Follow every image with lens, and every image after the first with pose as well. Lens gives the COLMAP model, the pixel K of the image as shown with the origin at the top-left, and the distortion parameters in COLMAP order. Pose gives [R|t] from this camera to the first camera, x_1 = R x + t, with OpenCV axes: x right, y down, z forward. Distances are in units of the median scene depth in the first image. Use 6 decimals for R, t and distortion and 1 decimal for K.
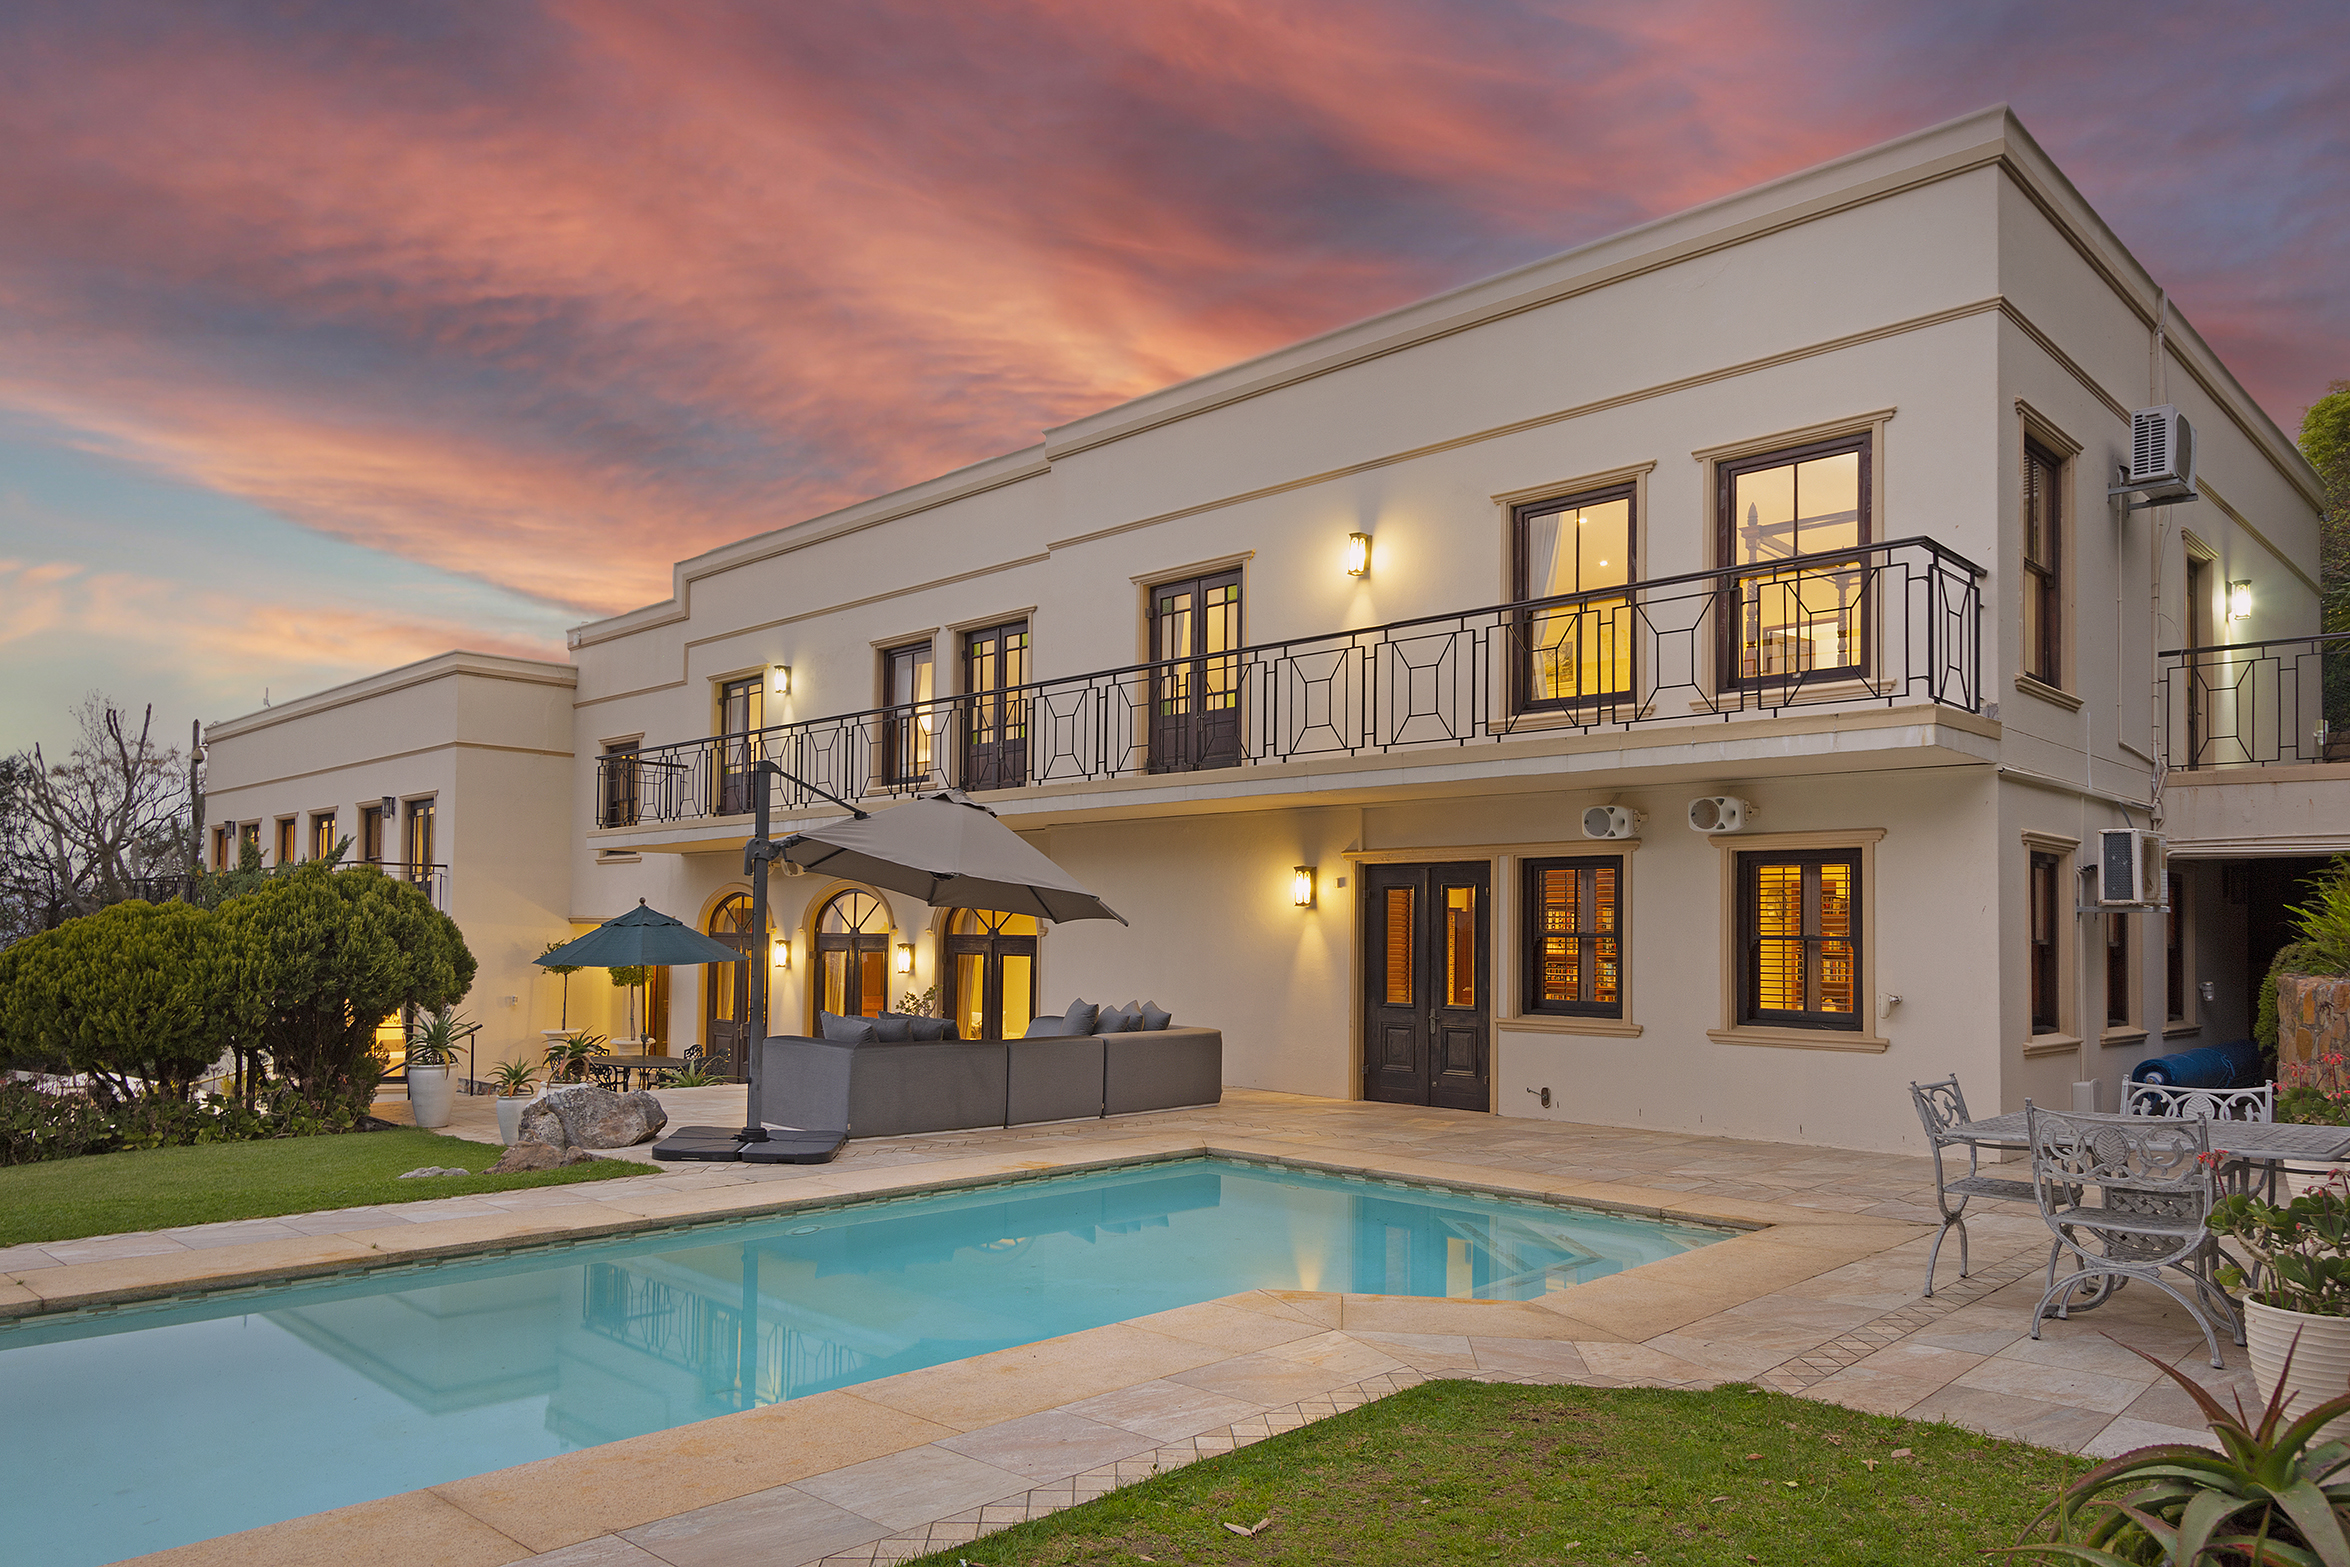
lens RADIAL K [[1569.7, 0, 1174.7], [0, 1569.7, 895.6], [0, 0, 1]] dist [0.017258, -0.000213]
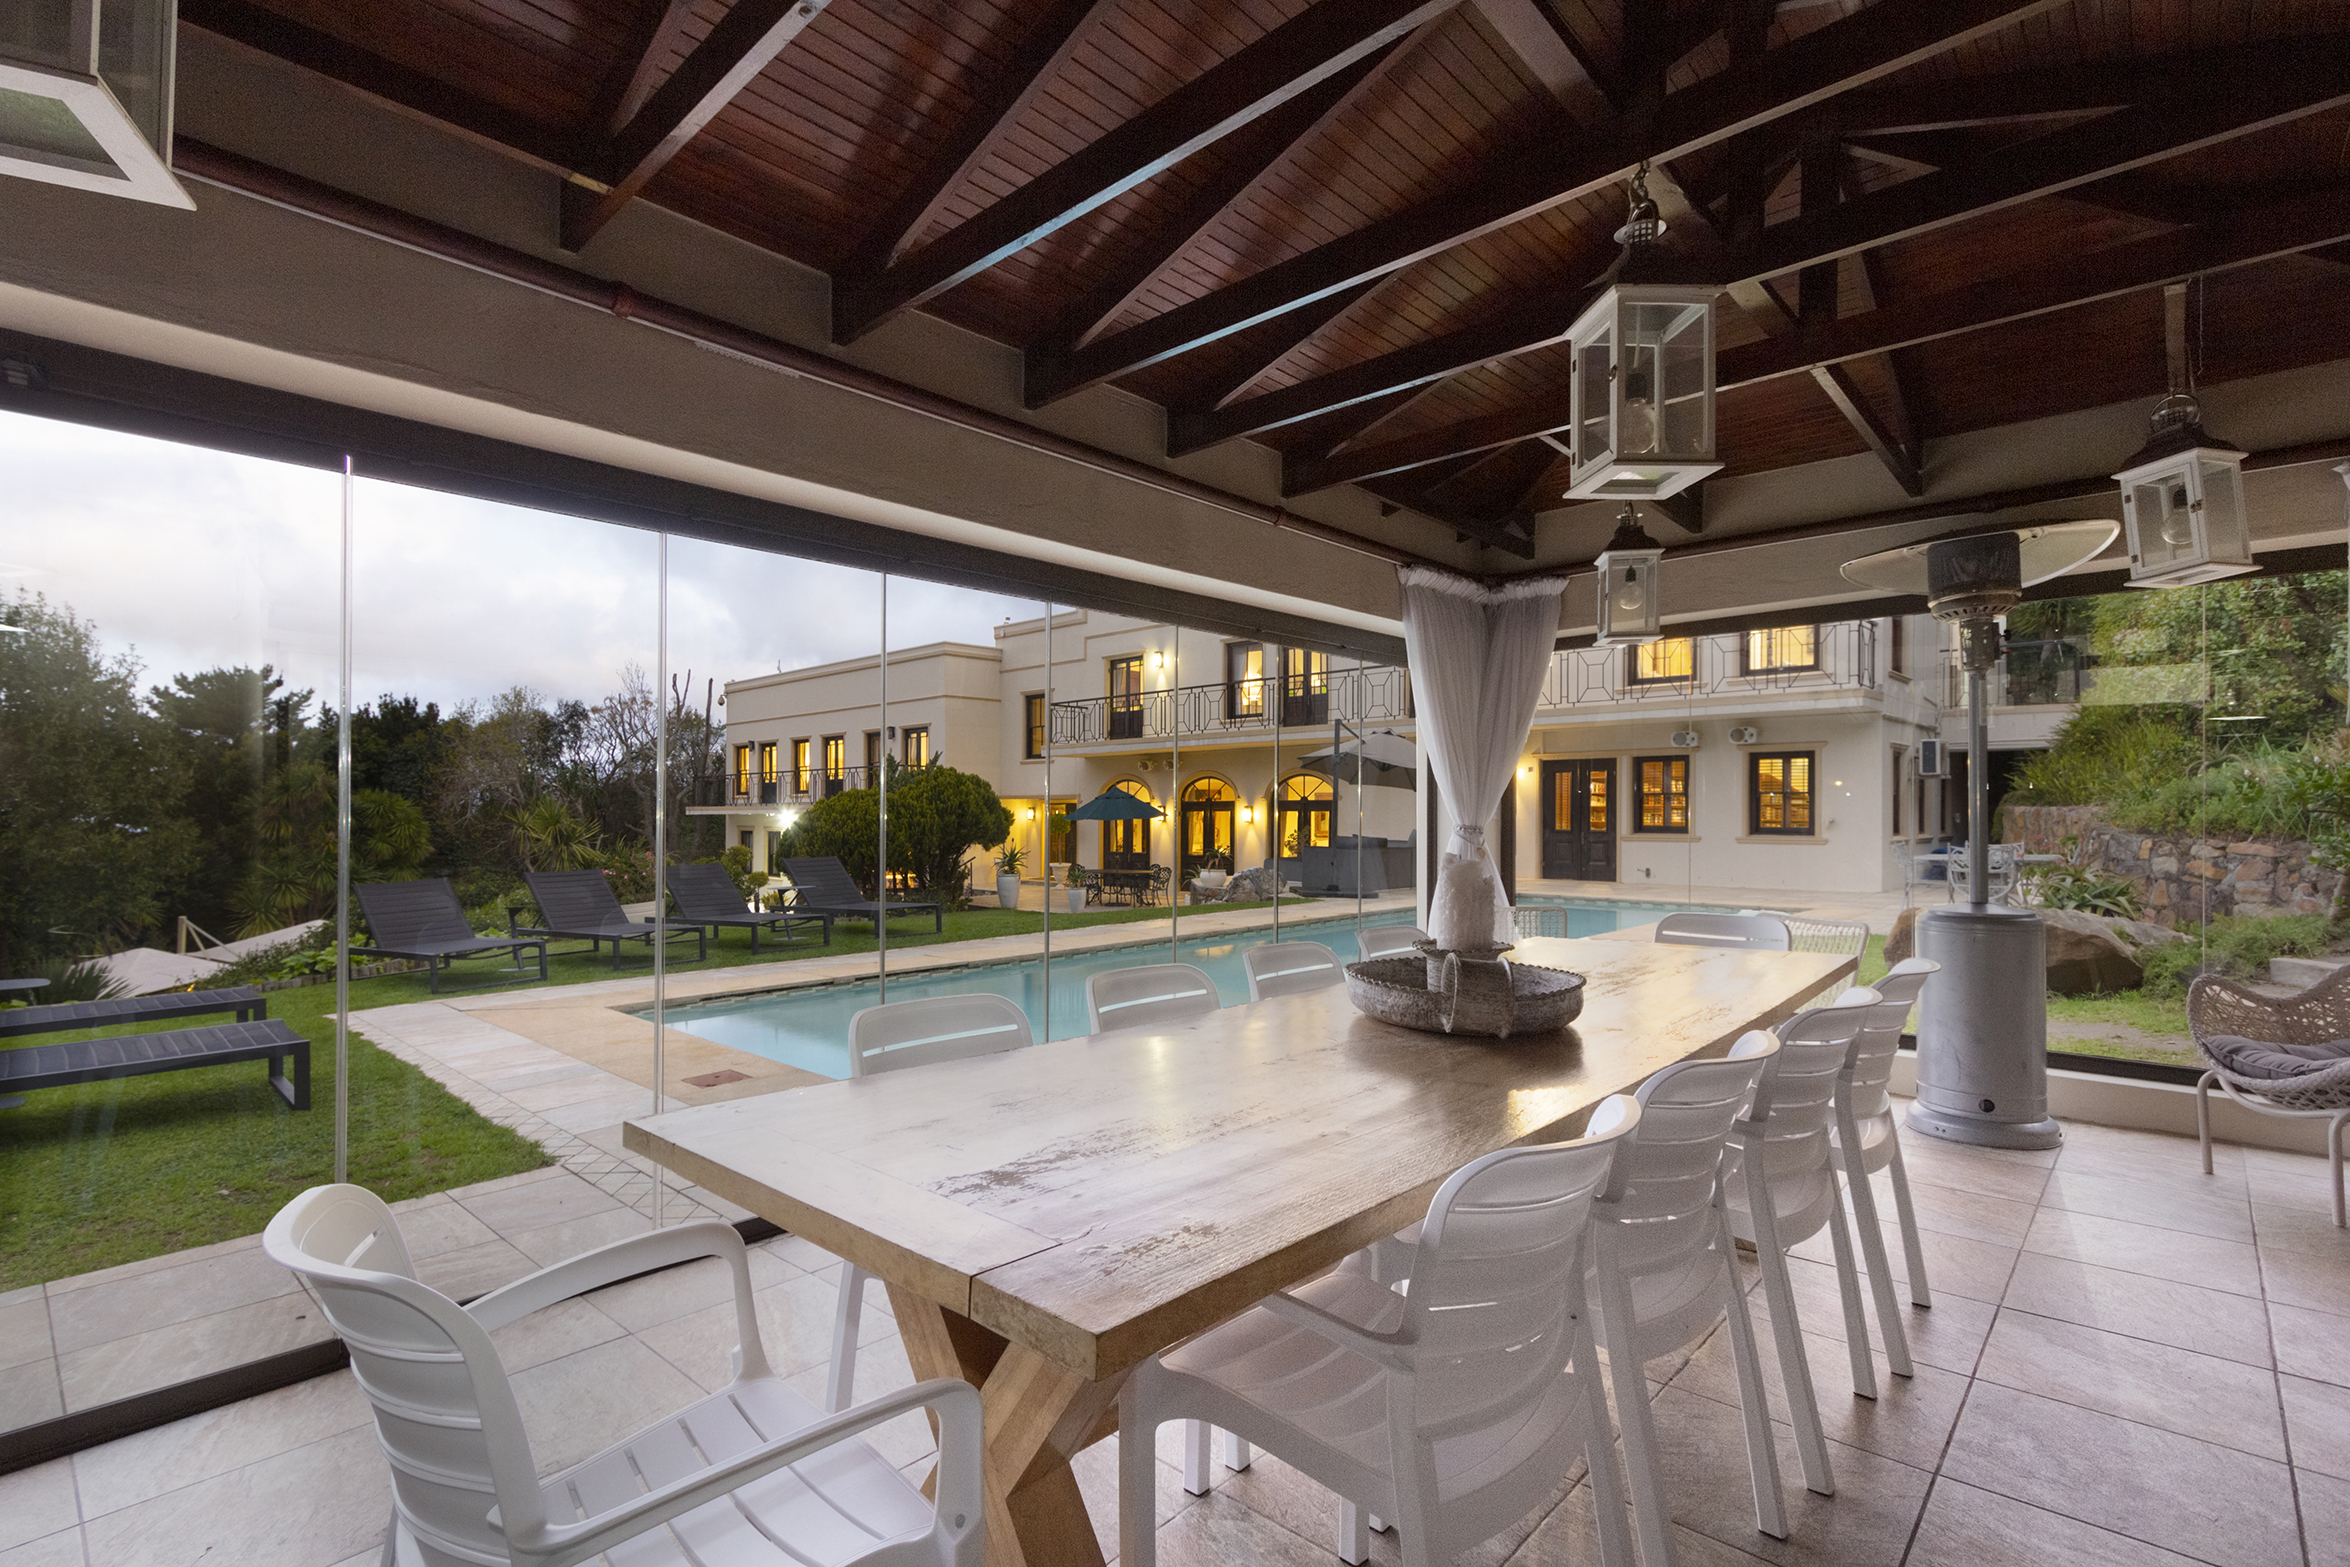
lens RADIAL K [[1110.2, 0, 1197.5], [0, 1110.2, 804.8], [0, 0, 1]] dist [0.008762, 0.000374]
pose [[0.999597, -0.016342, 0.023203, -0.336312], [0.015720, 0.999519, 0.026718, -0.007628], [-0.023628, -0.026342, 0.999374, -0.380592]]
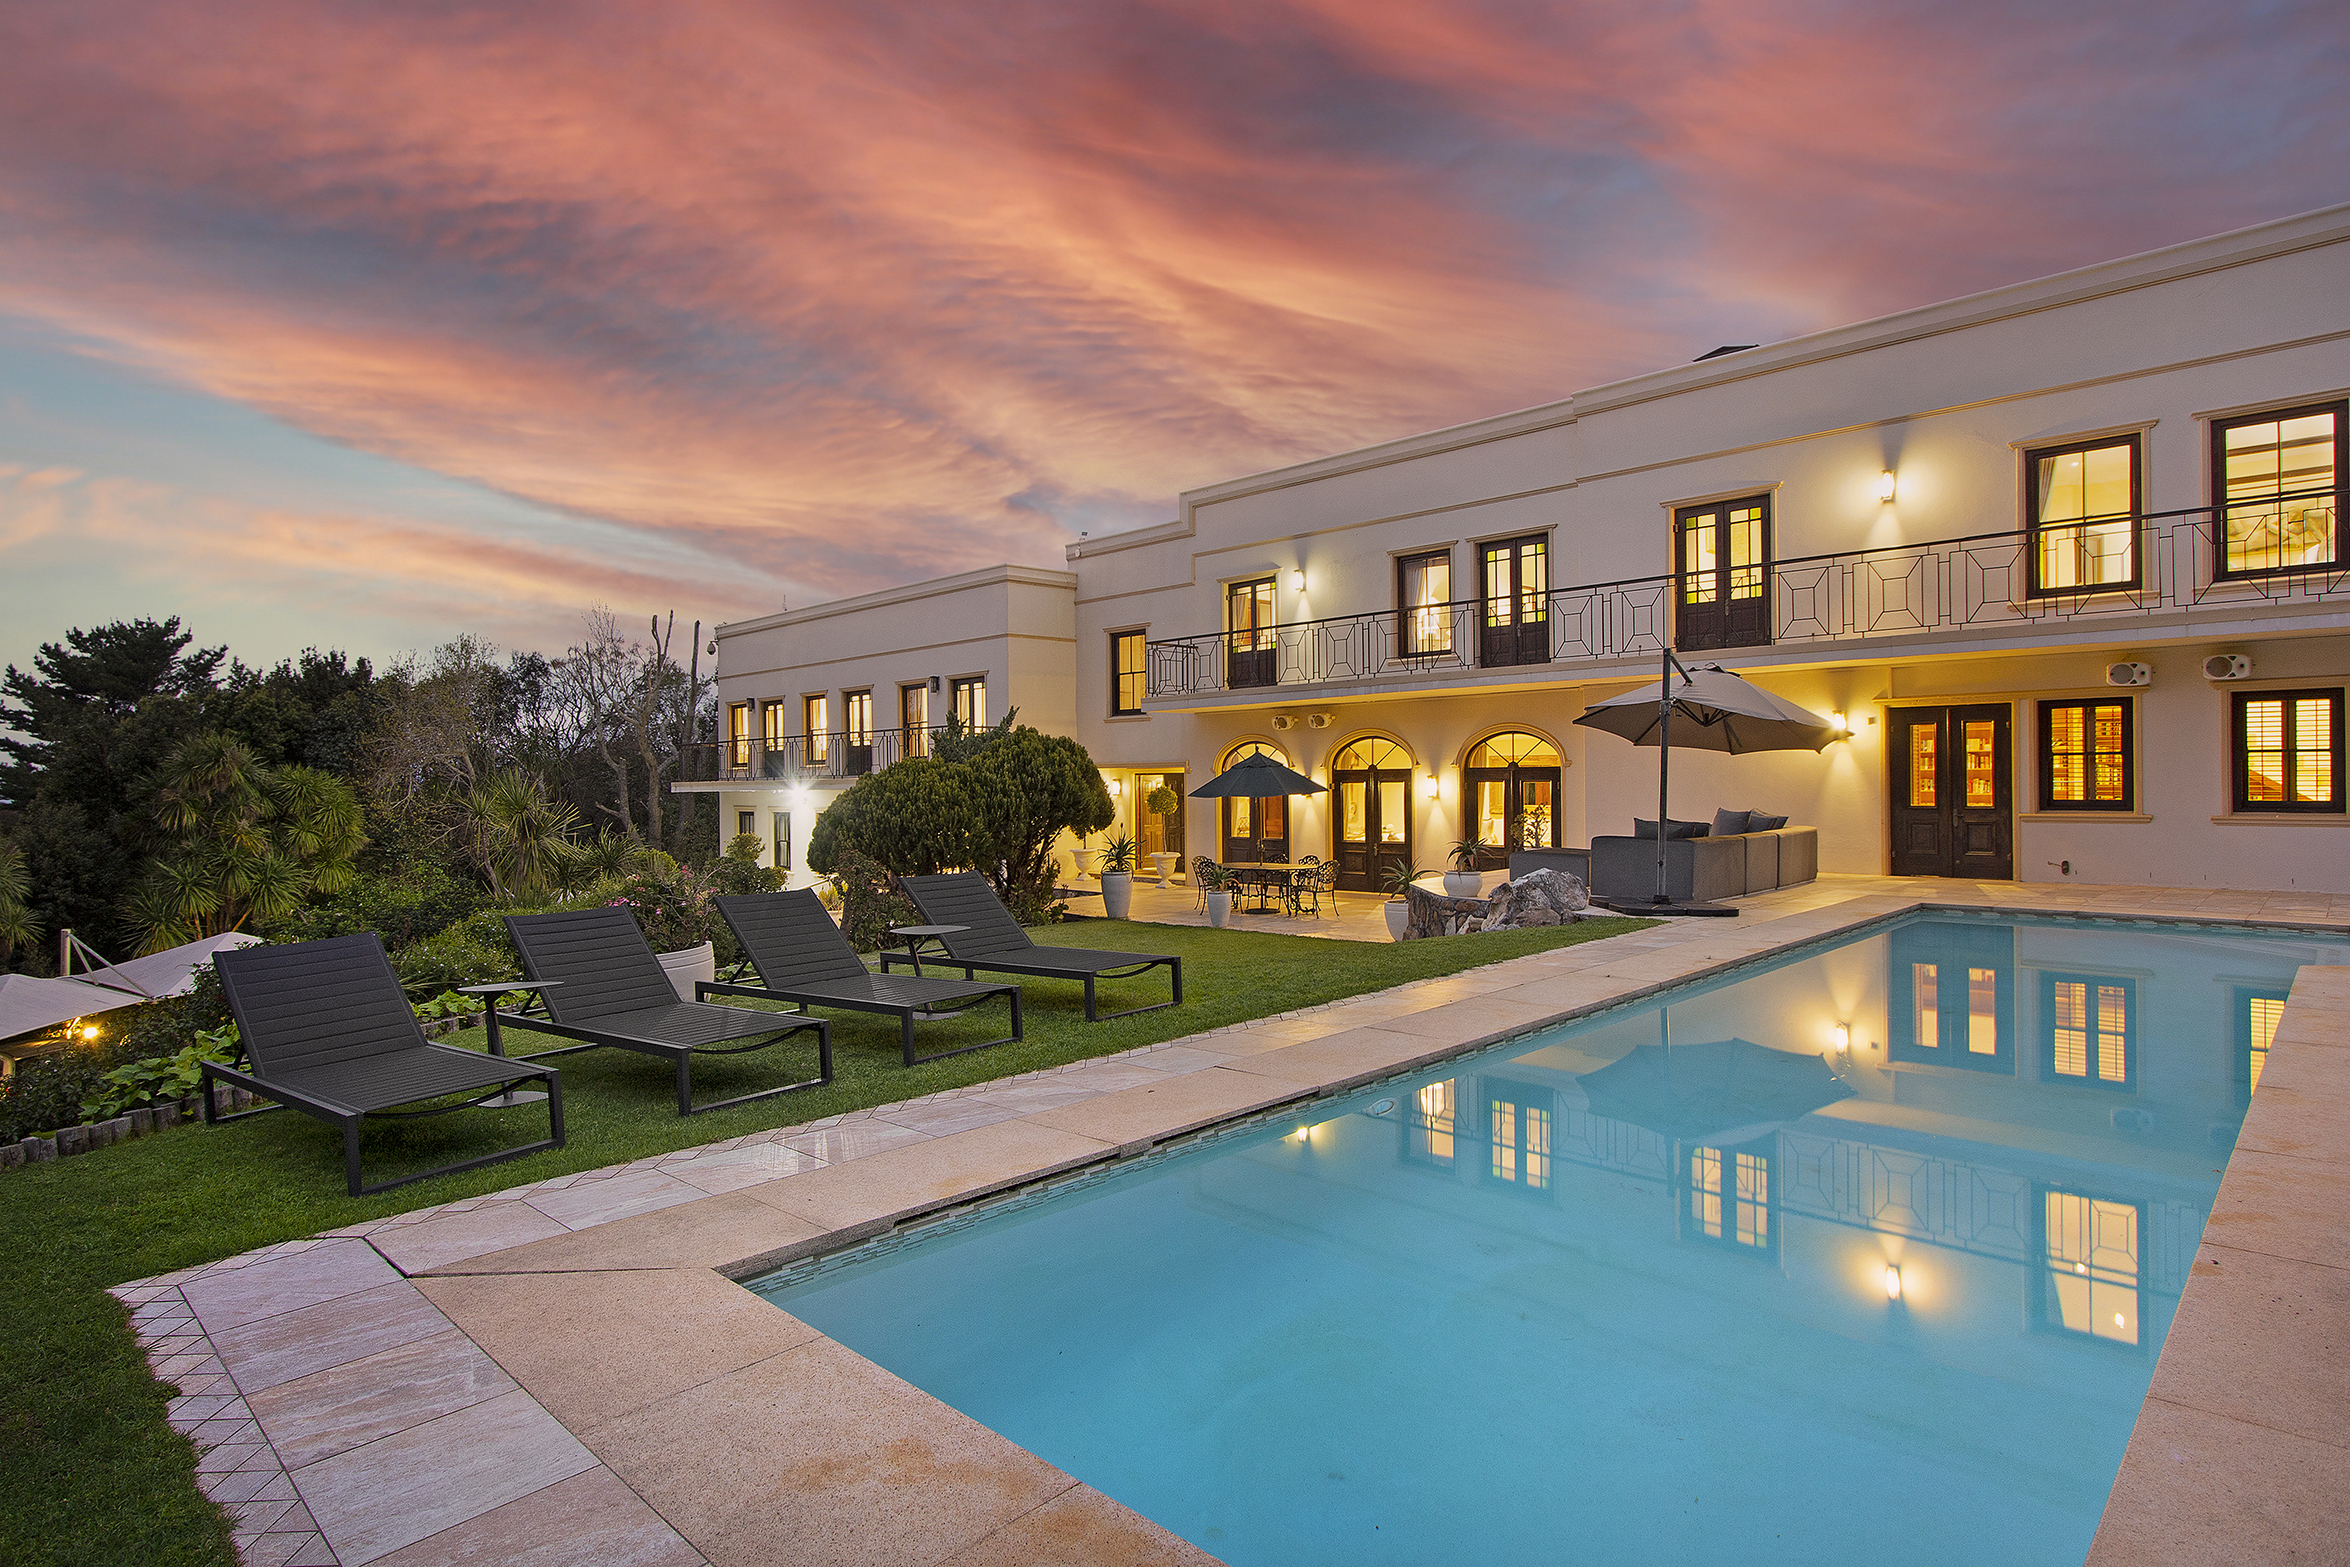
lens RADIAL K [[1291.3, 0, 1186.6], [0, 1291.3, 788.6], [0, 0, 1]] dist [-0.018294, 0.004940]
pose [[0.999562, -0.027326, -0.011343, -0.479021], [0.027764, 0.998797, 0.040415, -0.010942], [0.010225, -0.040713, 0.999119, -0.150847]]
